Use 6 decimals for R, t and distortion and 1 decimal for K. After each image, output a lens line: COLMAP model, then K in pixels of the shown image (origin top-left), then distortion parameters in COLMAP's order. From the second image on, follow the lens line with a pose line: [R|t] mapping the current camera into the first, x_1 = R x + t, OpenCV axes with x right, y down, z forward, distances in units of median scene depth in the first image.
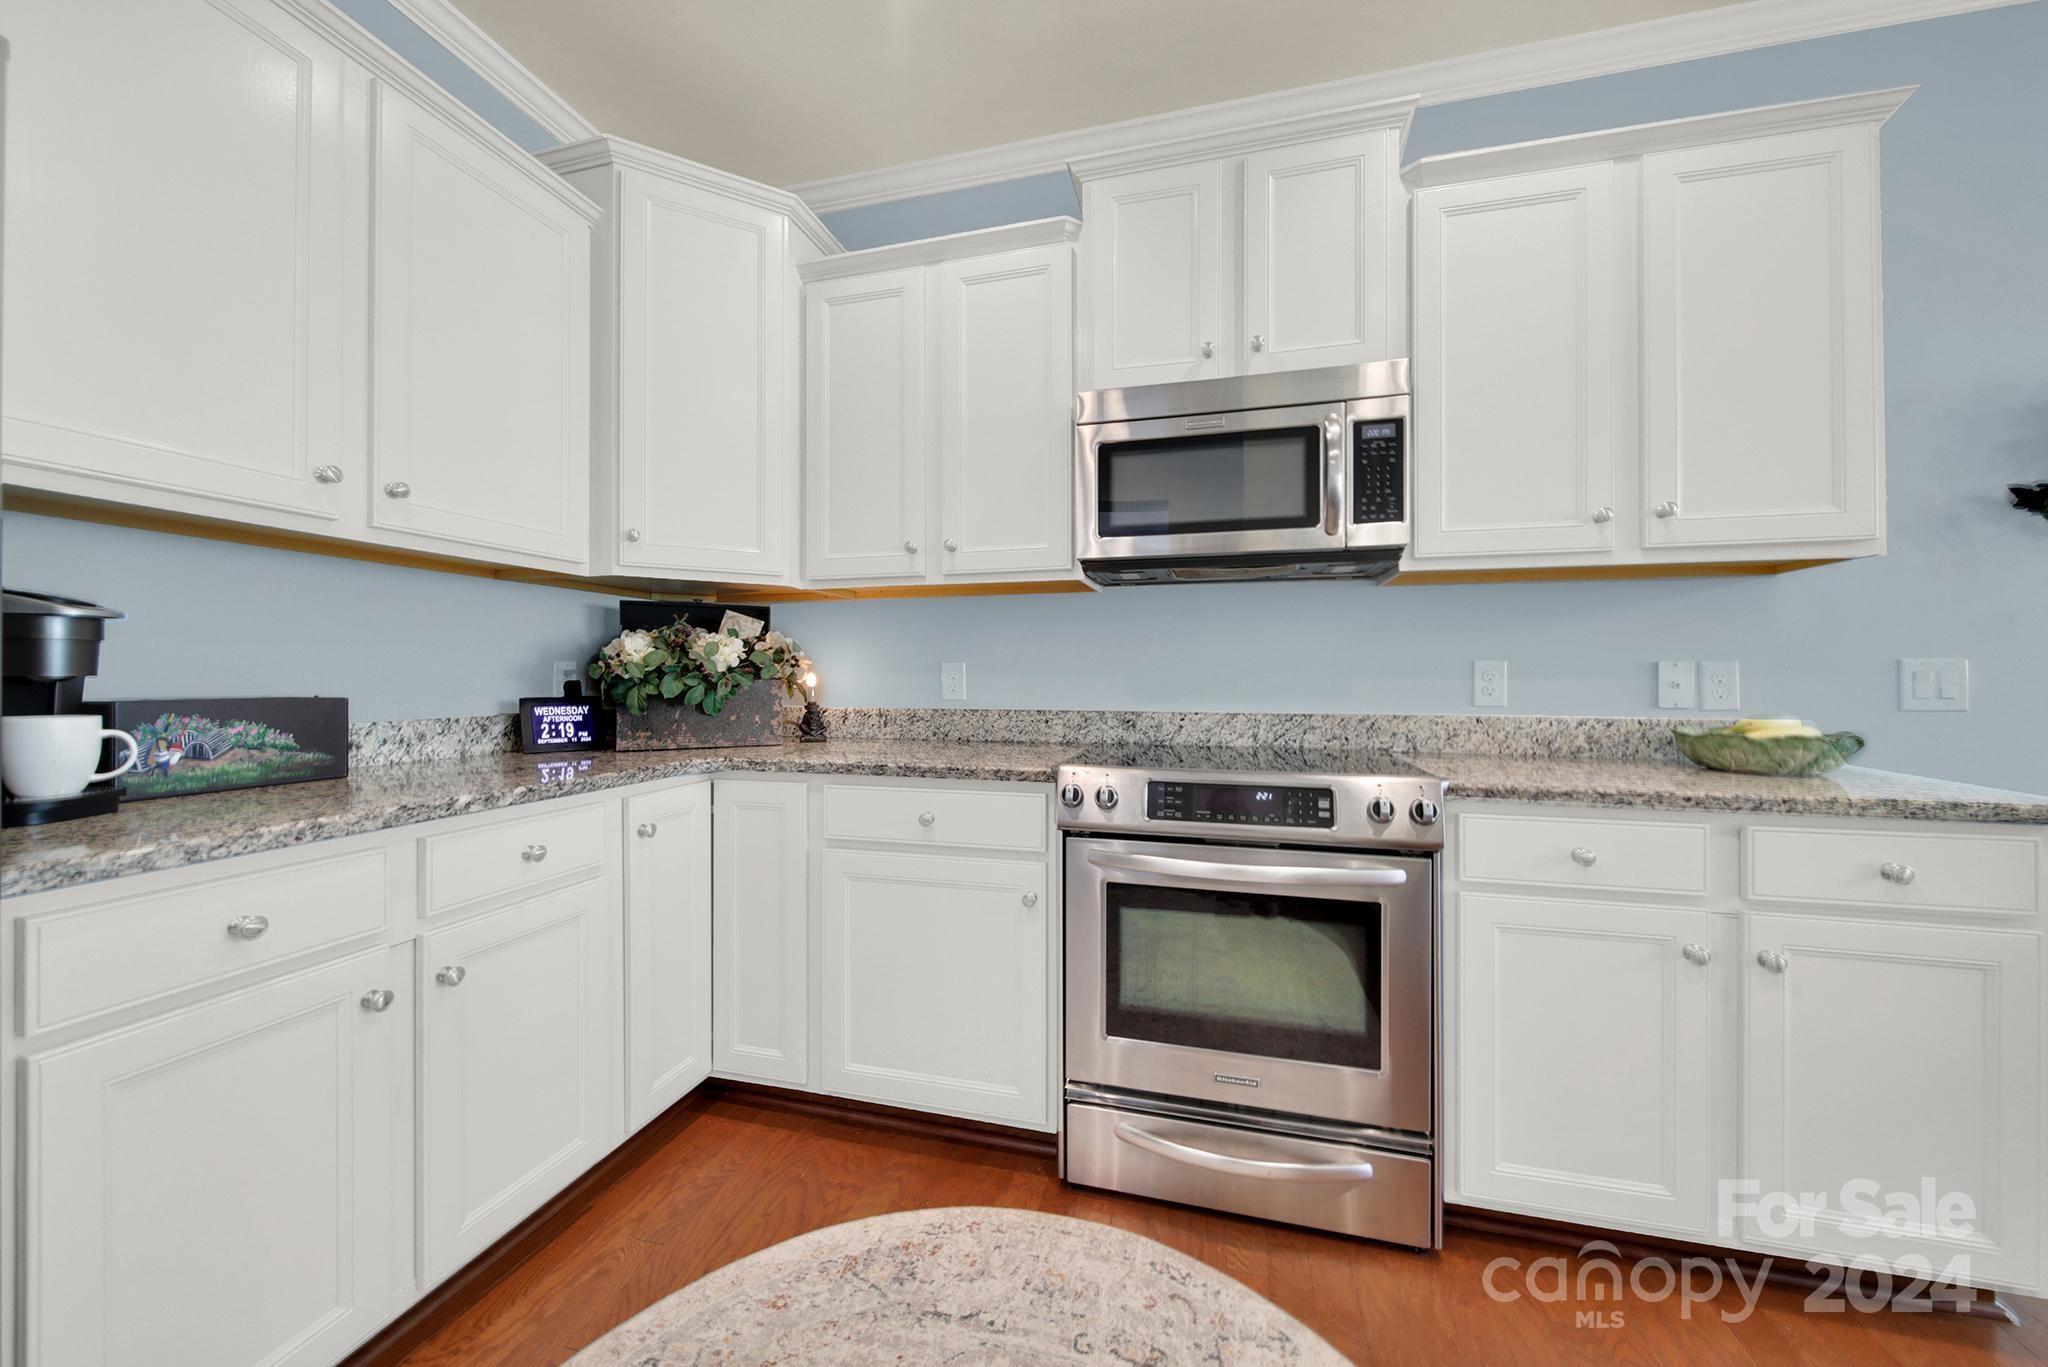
lens RADIAL K [[722.3, 0, 1026.1], [0, 722.3, 676.2], [0, 0, 1]] dist [-0.010634, 0.000018]
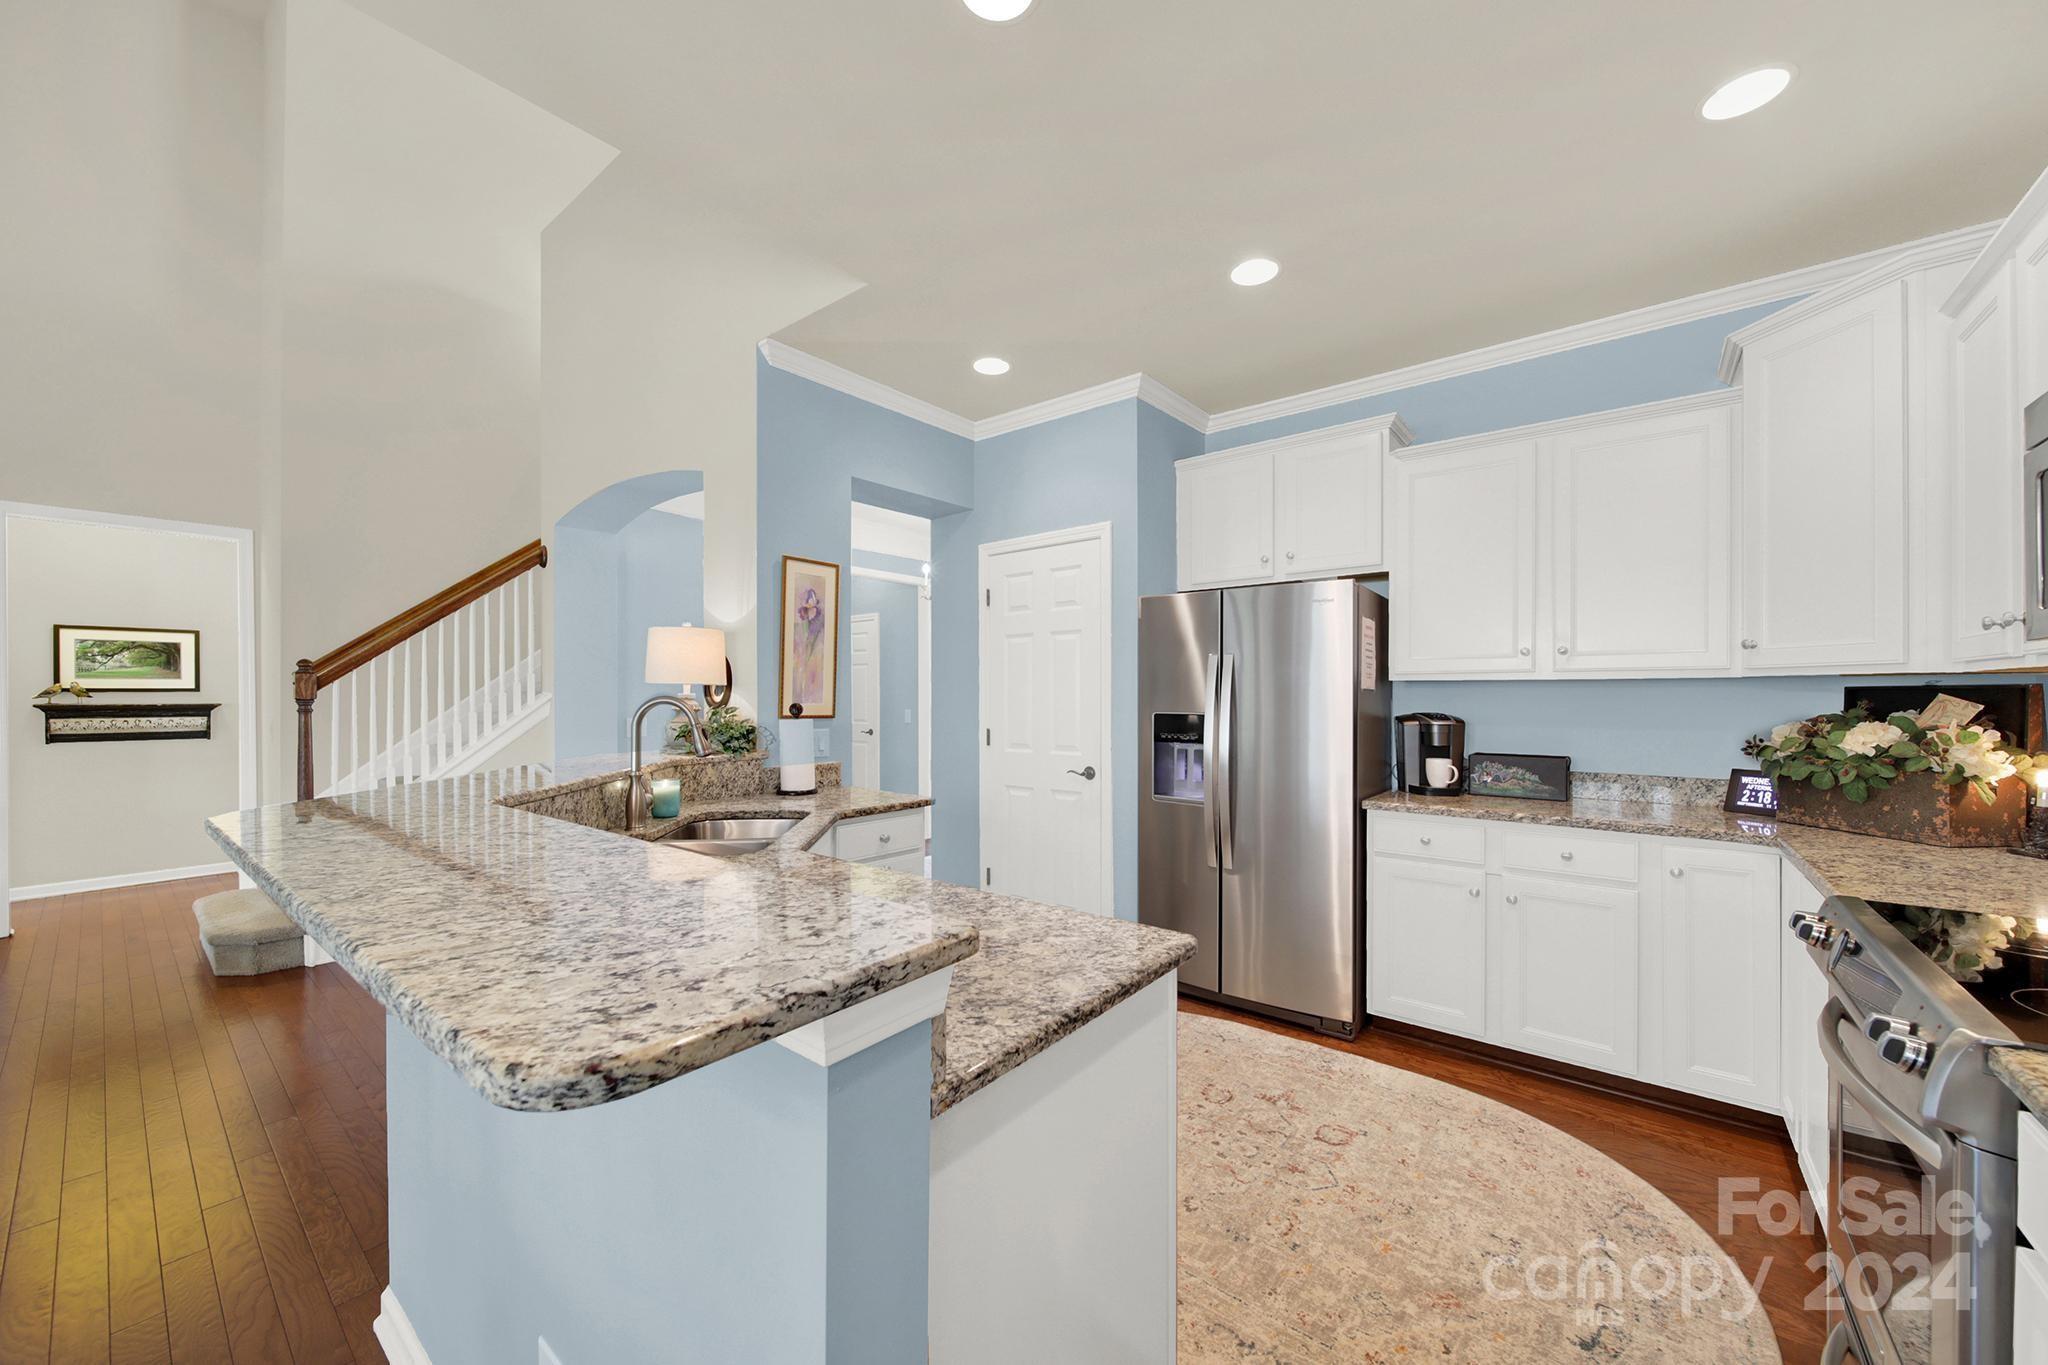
lens RADIAL K [[747.8, 0, 1020.9], [0, 747.8, 691.4], [0, 0, 1]] dist [-0.001224, -0.000122]
pose [[-0.408268, -0.005166, -0.912848, 1.114904], [0.002181, 0.999976, -0.006634, -0.108061], [0.912860, -0.004699, -0.408247, 0.377815]]
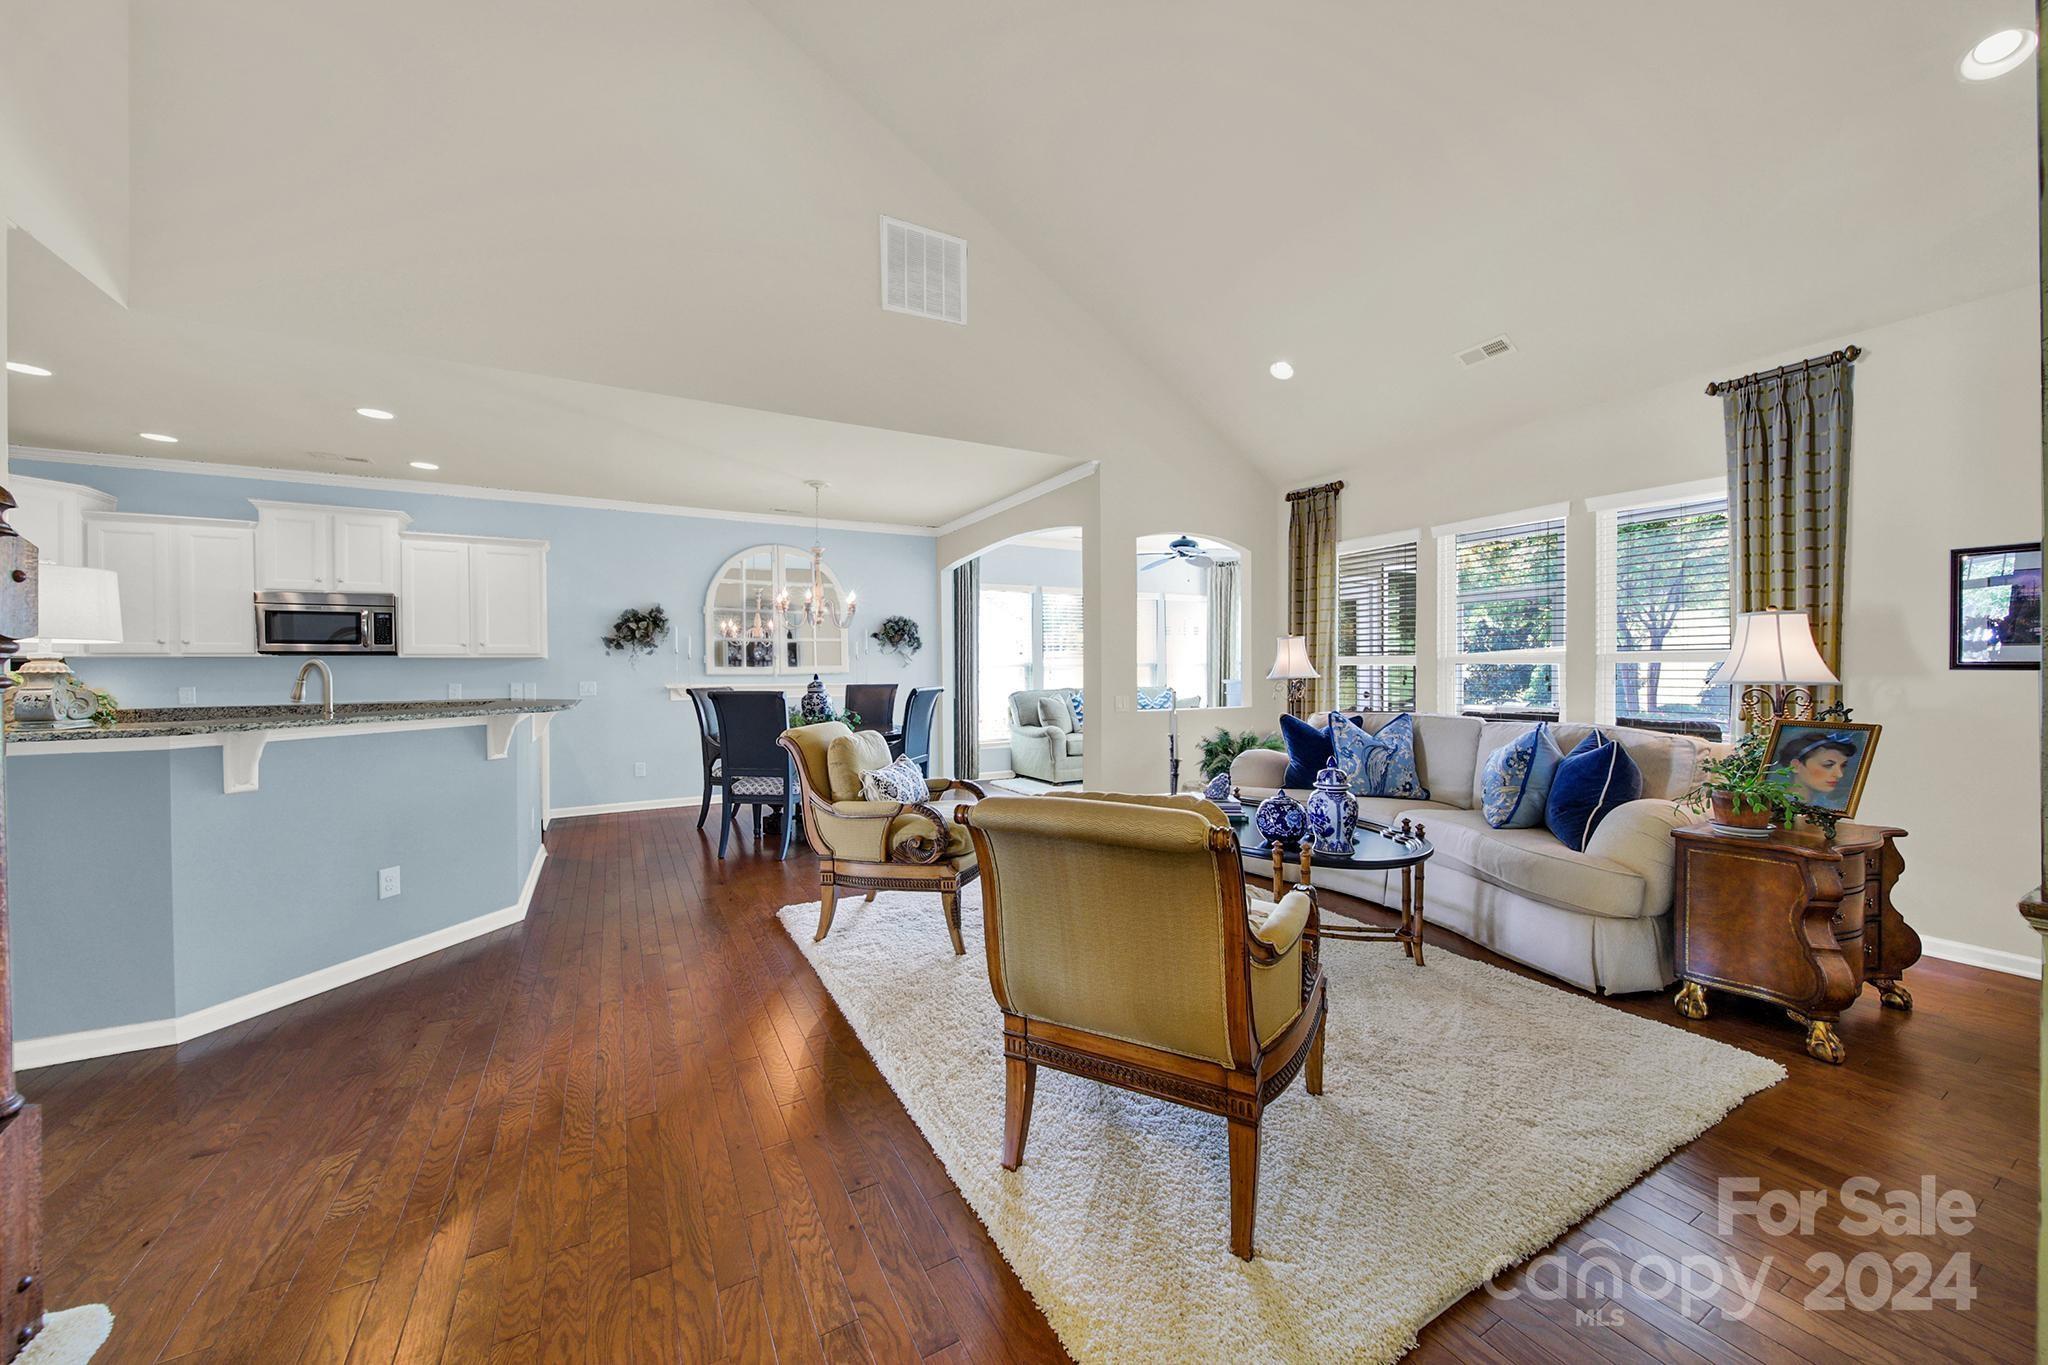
lens RADIAL K [[730.9, 0, 1026.9], [0, 730.9, 672.7], [0, 0, 1]] dist [-0.005133, -0.000385]
pose [[0.712609, -0.010801, 0.701479, 0.220727], [0.005943, 0.999939, 0.009358, -0.085440], [-0.701537, -0.002500, 0.712629, -3.006224]]
